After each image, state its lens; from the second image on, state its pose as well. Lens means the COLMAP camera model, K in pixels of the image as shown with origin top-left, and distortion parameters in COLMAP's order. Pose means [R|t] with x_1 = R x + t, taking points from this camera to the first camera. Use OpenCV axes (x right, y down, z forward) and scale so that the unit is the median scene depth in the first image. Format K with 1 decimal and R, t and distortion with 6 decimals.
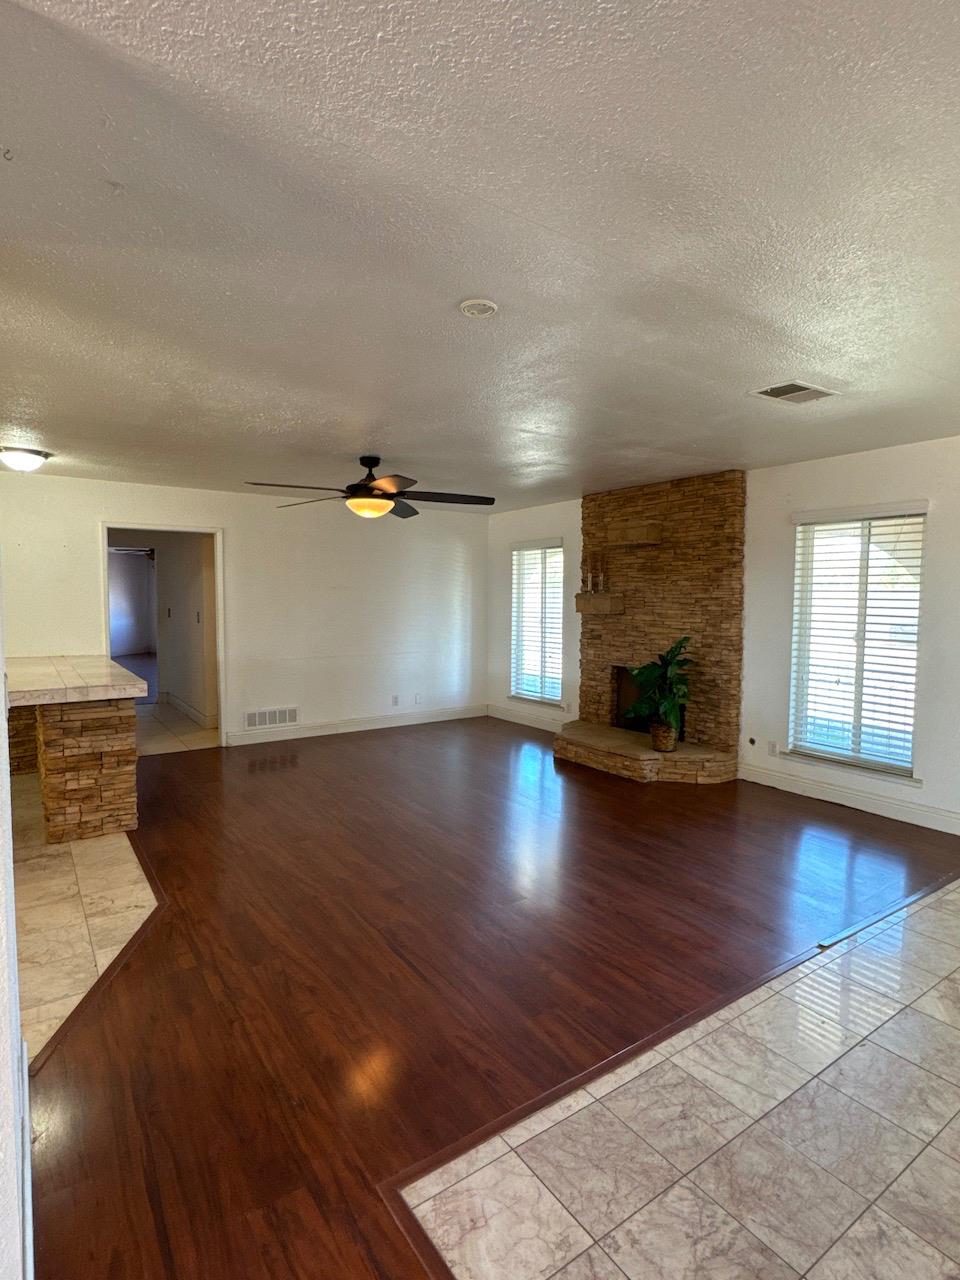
lens RADIAL K [[666.9, 0, 481.1], [0, 666.9, 636.6], [0, 0, 1]] dist [-0.006080, 0.000534]
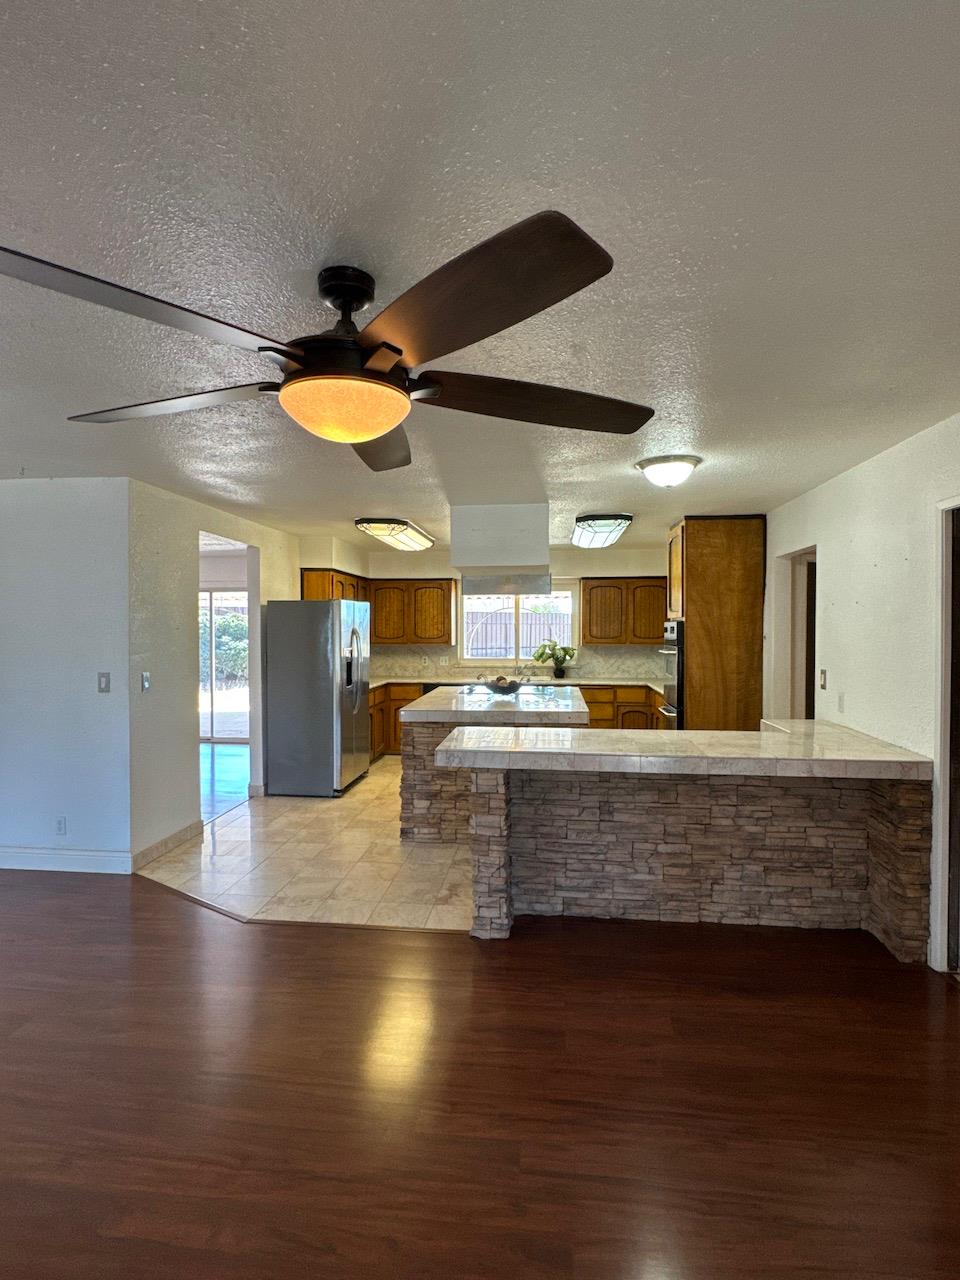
lens RADIAL K [[666.9, 0, 480.5], [0, 666.9, 641.5], [0, 0, 1]] dist [-0.006080, 0.000534]
pose [[-0.653748, 0.011563, -0.756624, 0.078415], [-0.048517, 0.997186, 0.057159, -0.112580], [0.755156, 0.074077, -0.651347, 1.557451]]
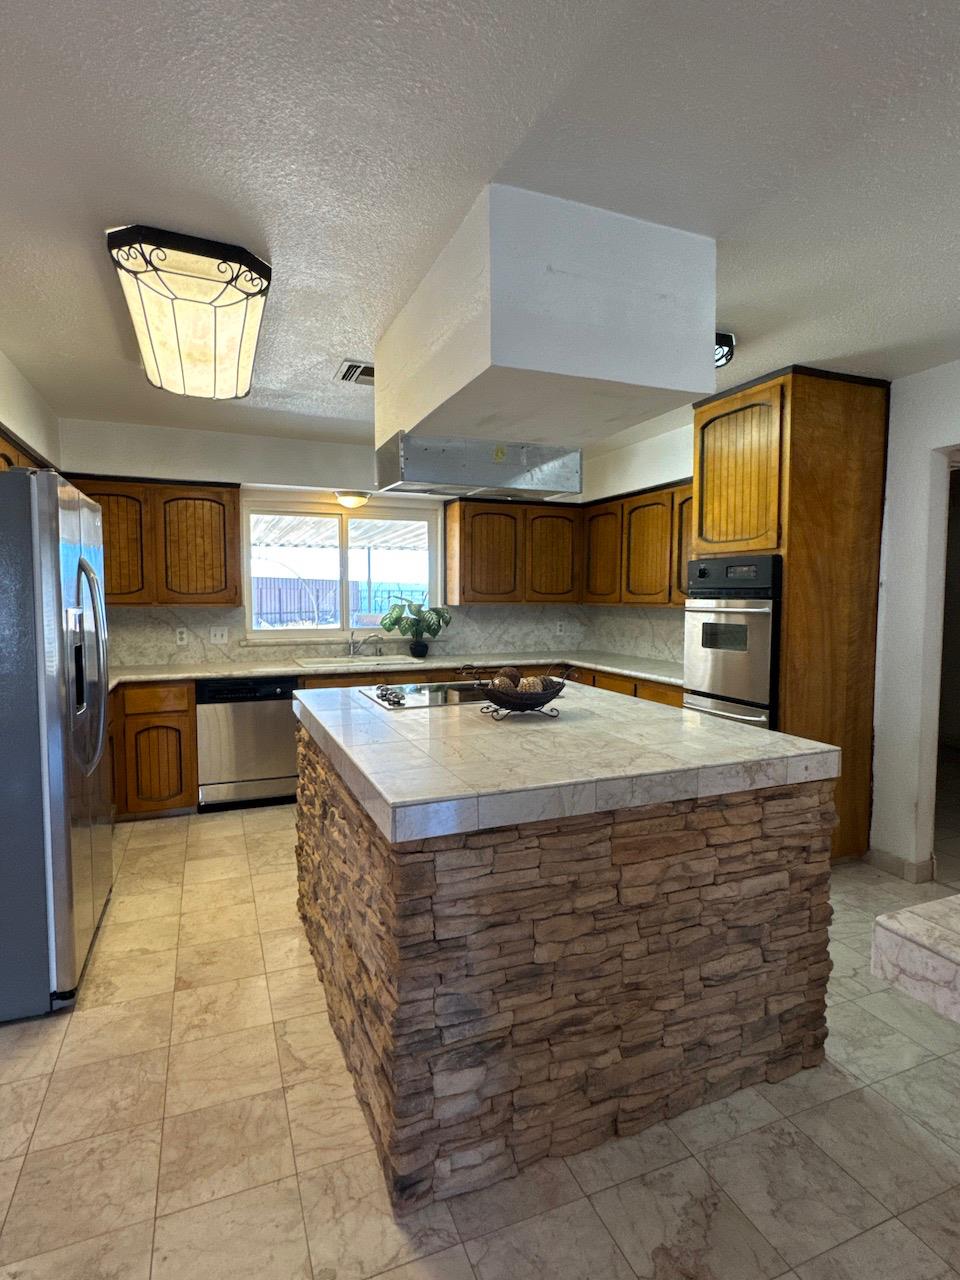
lens RADIAL K [[666.9, 0, 480.5], [0, 666.9, 639.2], [0, 0, 1]] dist [-0.006080, 0.000534]
pose [[-0.214852, 0.059270, -0.974847, -0.393686], [-0.061059, 0.995389, 0.073976, -0.033612], [0.974736, 0.075417, -0.210242, 0.798309]]
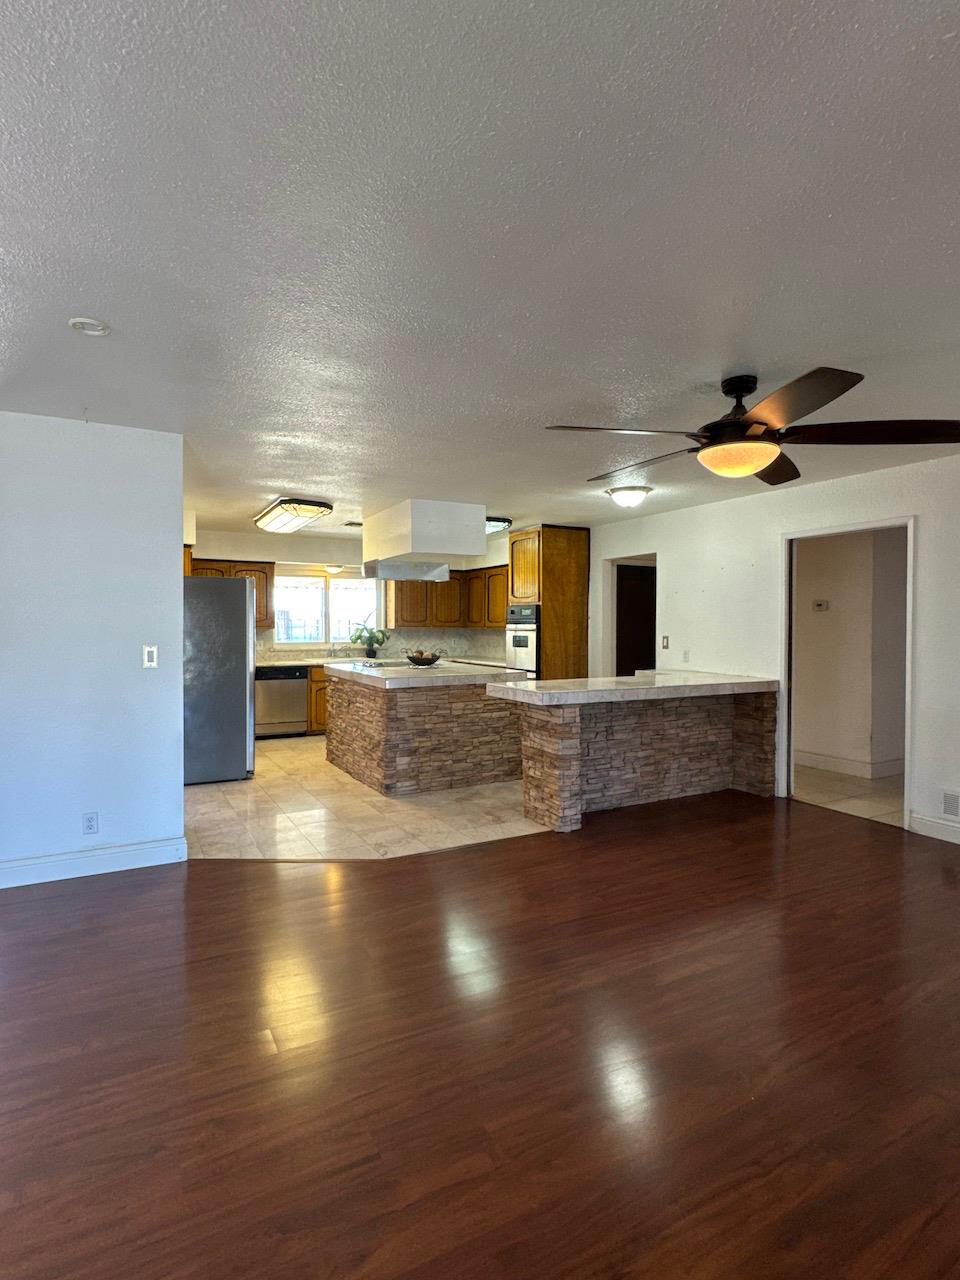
lens RADIAL K [[666.9, 0, 478.4], [0, 666.9, 643.2], [0, 0, 1]] dist [-0.006080, 0.000534]
pose [[-0.103864, 0.022601, -0.994335, 0.563858], [-0.061325, 0.997694, 0.029083, -0.034690], [0.992699, 0.063998, -0.102239, 0.997414]]
